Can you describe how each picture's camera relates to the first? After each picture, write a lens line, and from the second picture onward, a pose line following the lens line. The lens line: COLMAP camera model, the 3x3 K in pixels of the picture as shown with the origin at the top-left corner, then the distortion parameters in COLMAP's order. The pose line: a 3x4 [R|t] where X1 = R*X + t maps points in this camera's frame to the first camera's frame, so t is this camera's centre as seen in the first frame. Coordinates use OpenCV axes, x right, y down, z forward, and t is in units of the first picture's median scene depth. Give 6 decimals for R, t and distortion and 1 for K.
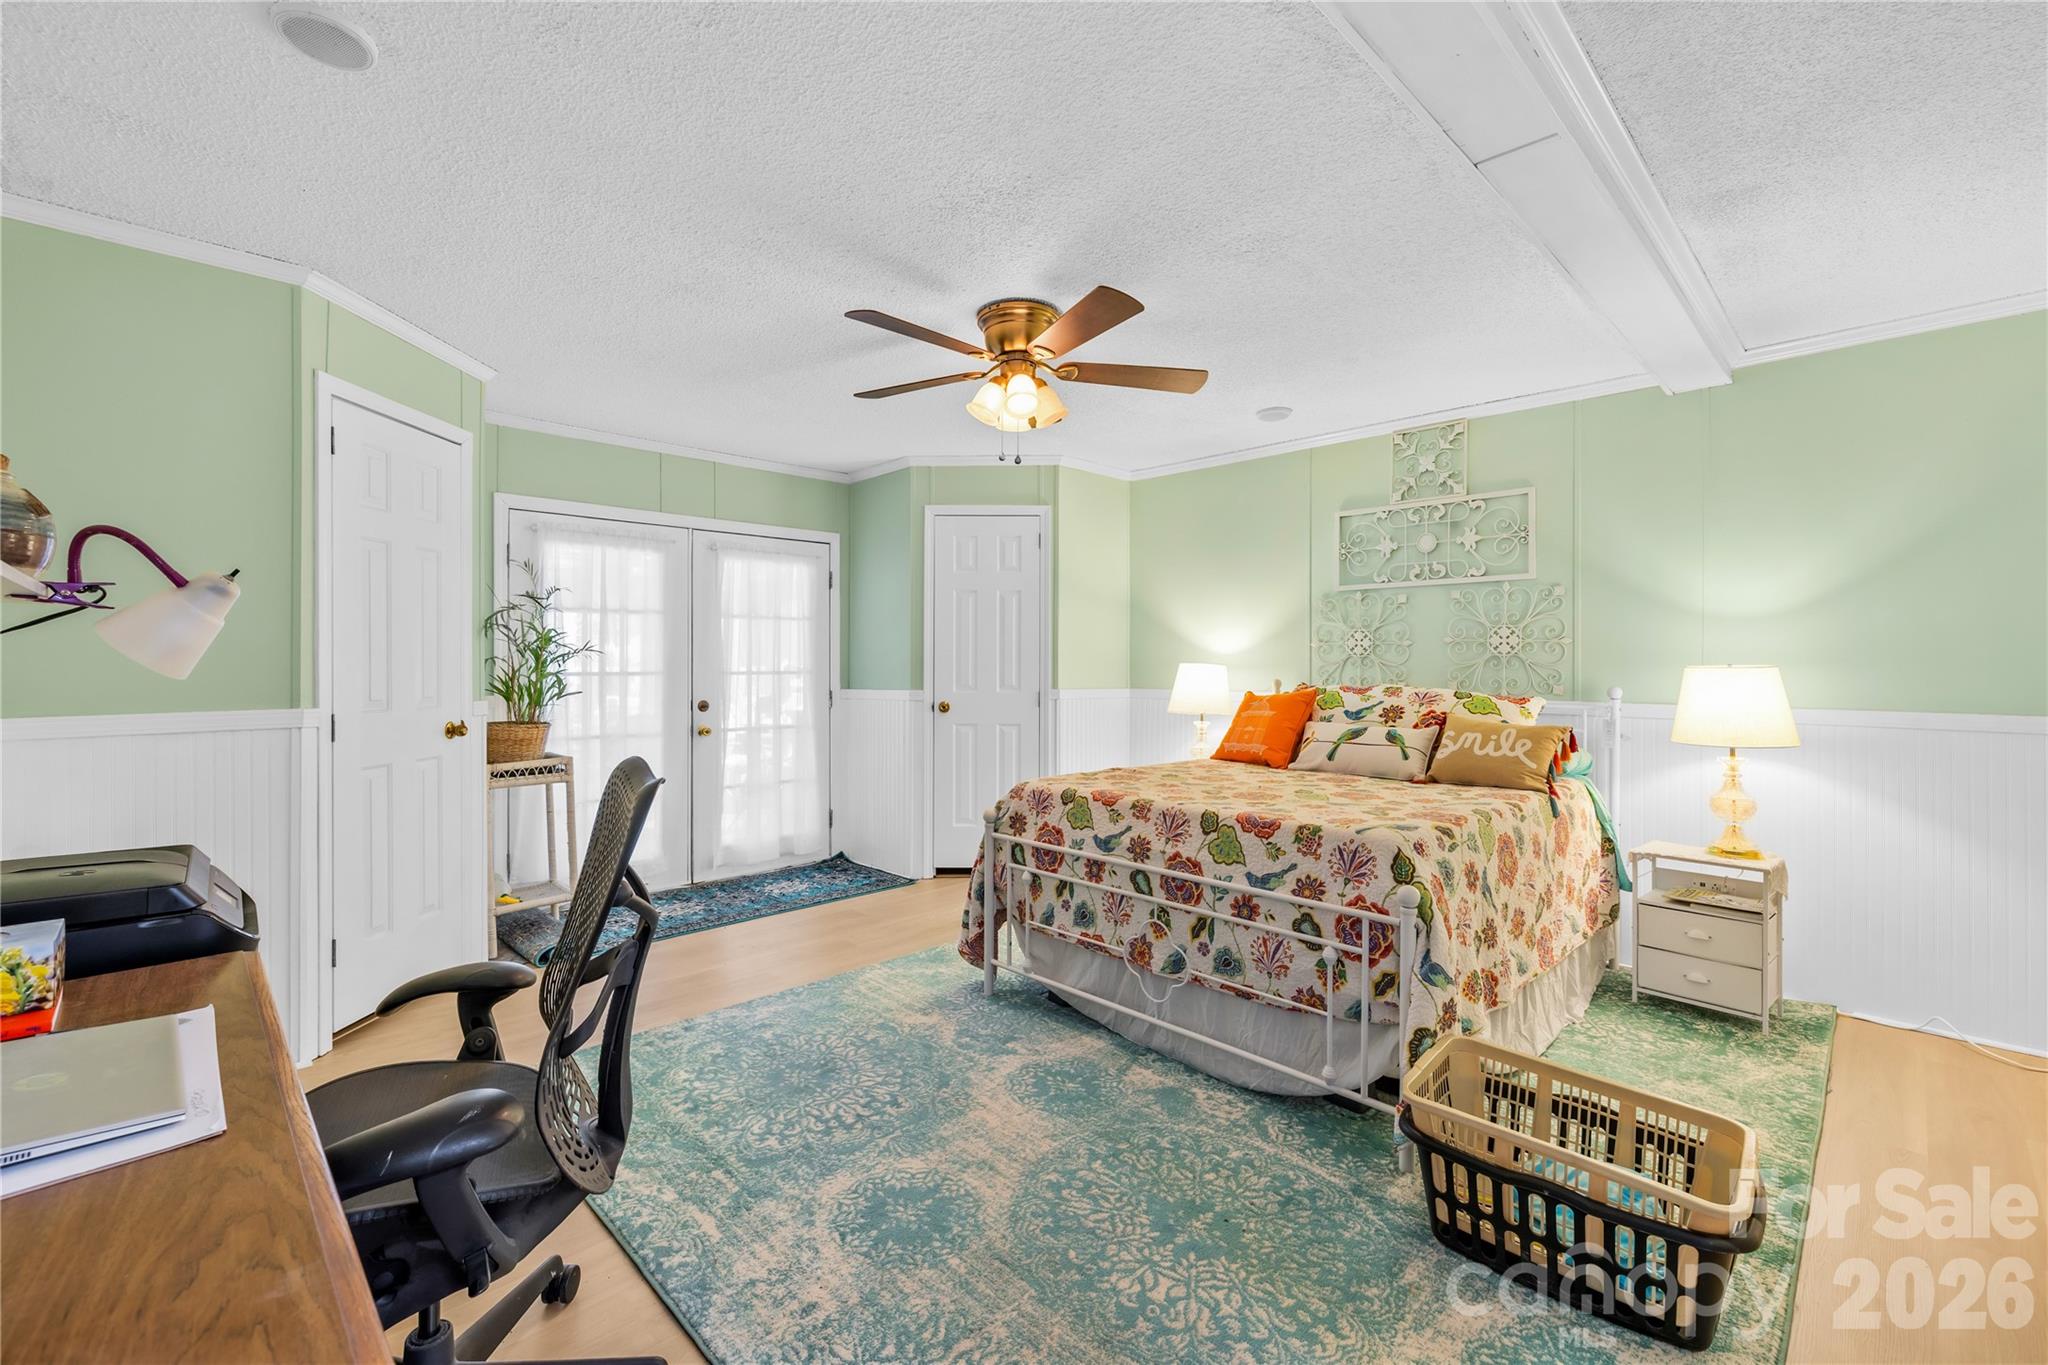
lens RADIAL K [[900.6, 0, 1017.8], [0, 900.6, 672.0], [0, 0, 1]] dist [0.000158, -0.000234]
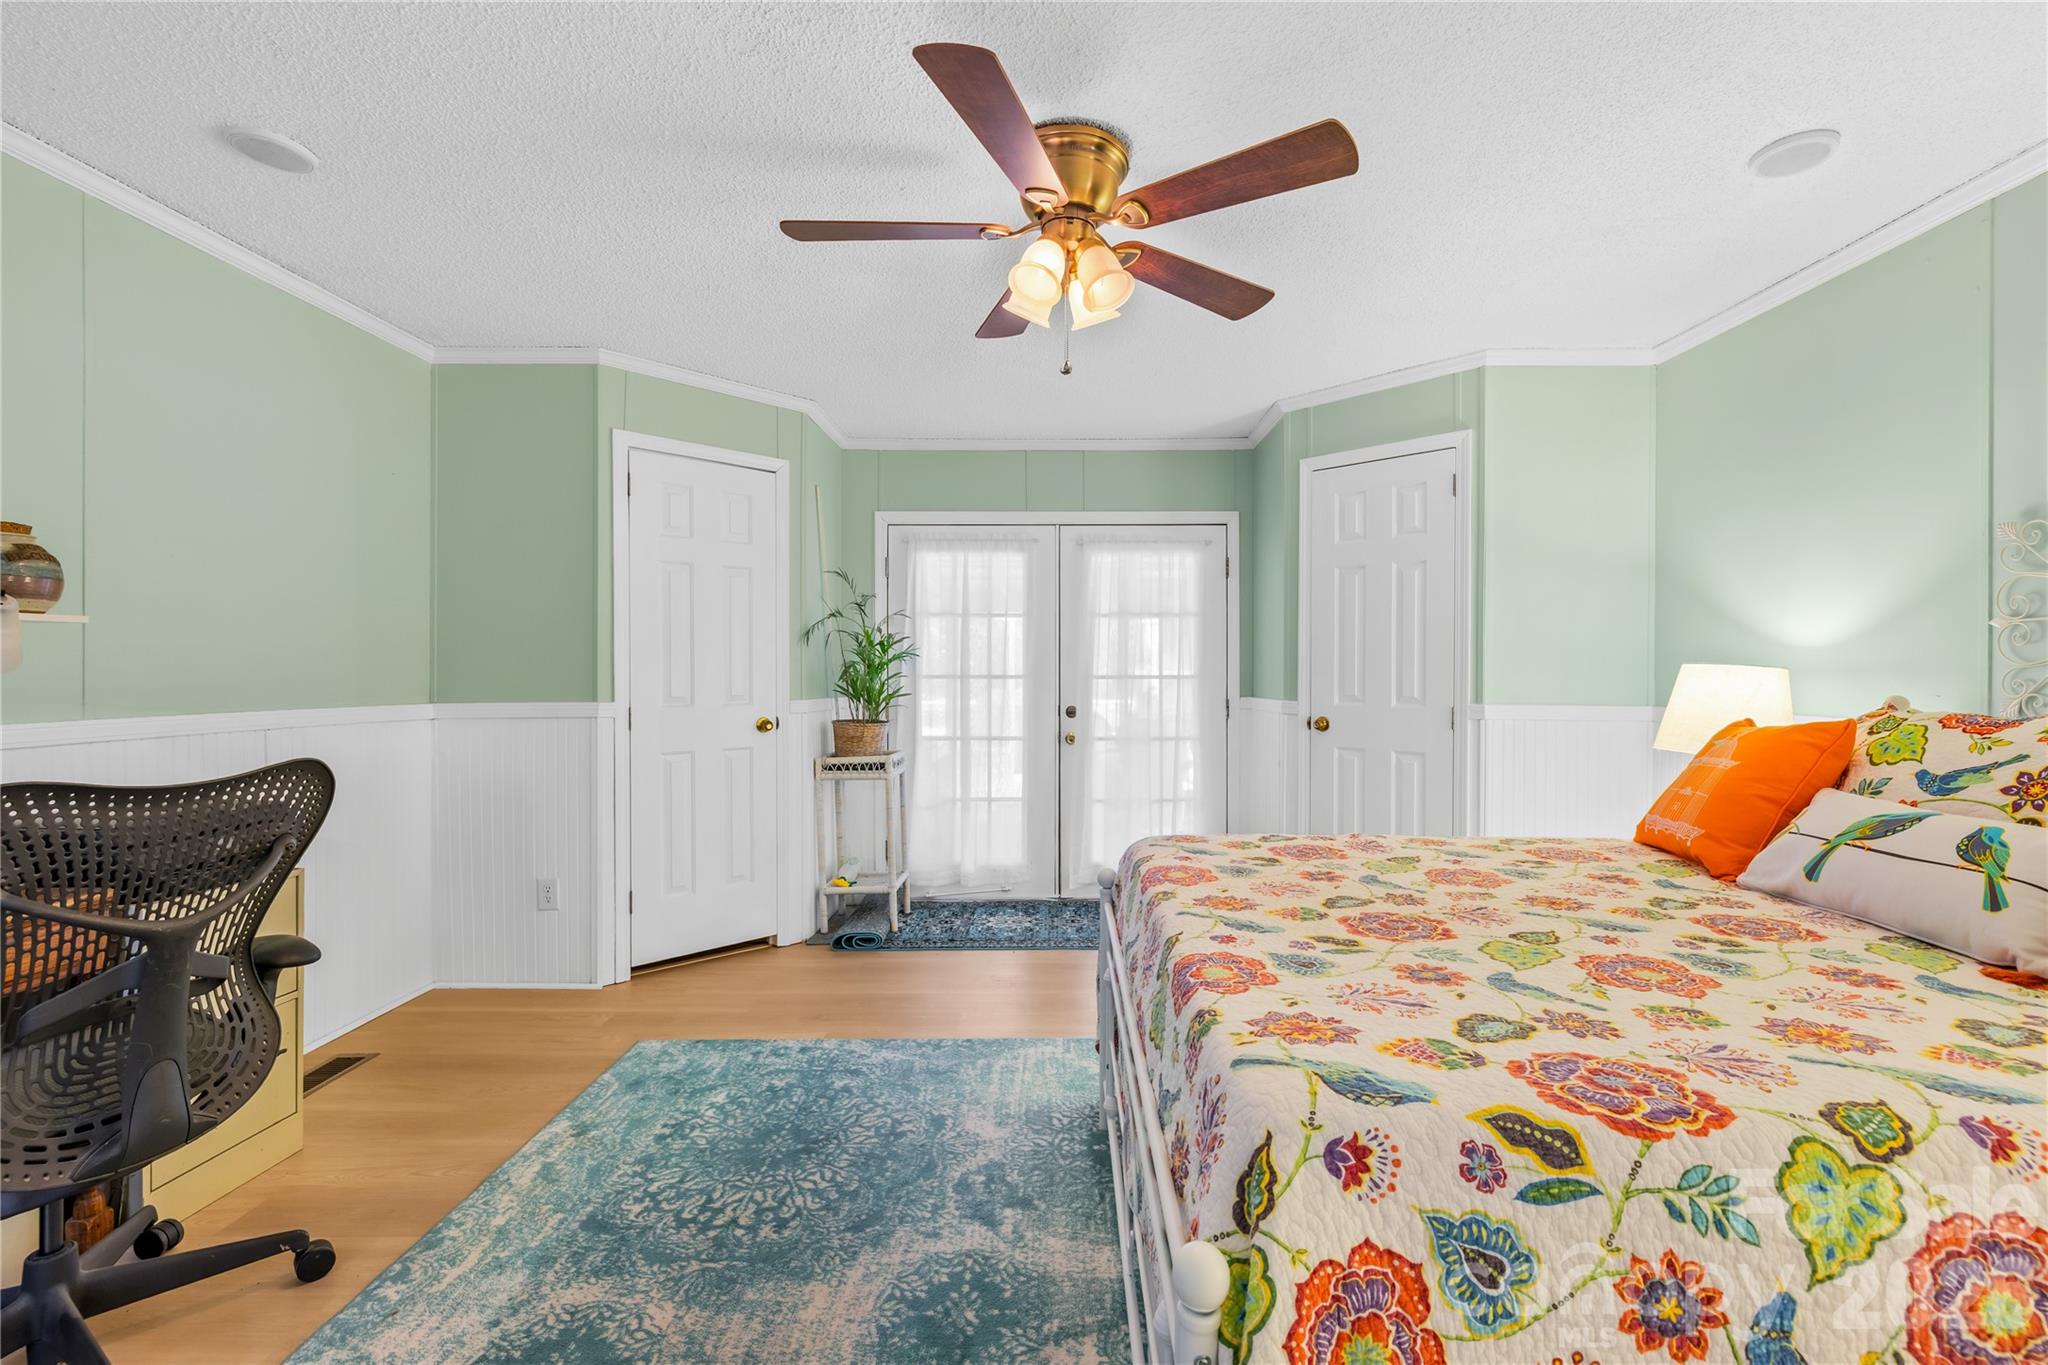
lens RADIAL K [[900.6, 0, 1026.2], [0, 900.6, 678.5], [0, 0, 1]] dist [0.000158, -0.000234]
pose [[0.704731, 0.007531, -0.709435, 0.358521], [-0.006259, 0.999971, 0.004397, -0.001065], [0.709447, 0.001341, 0.704758, 0.378039]]
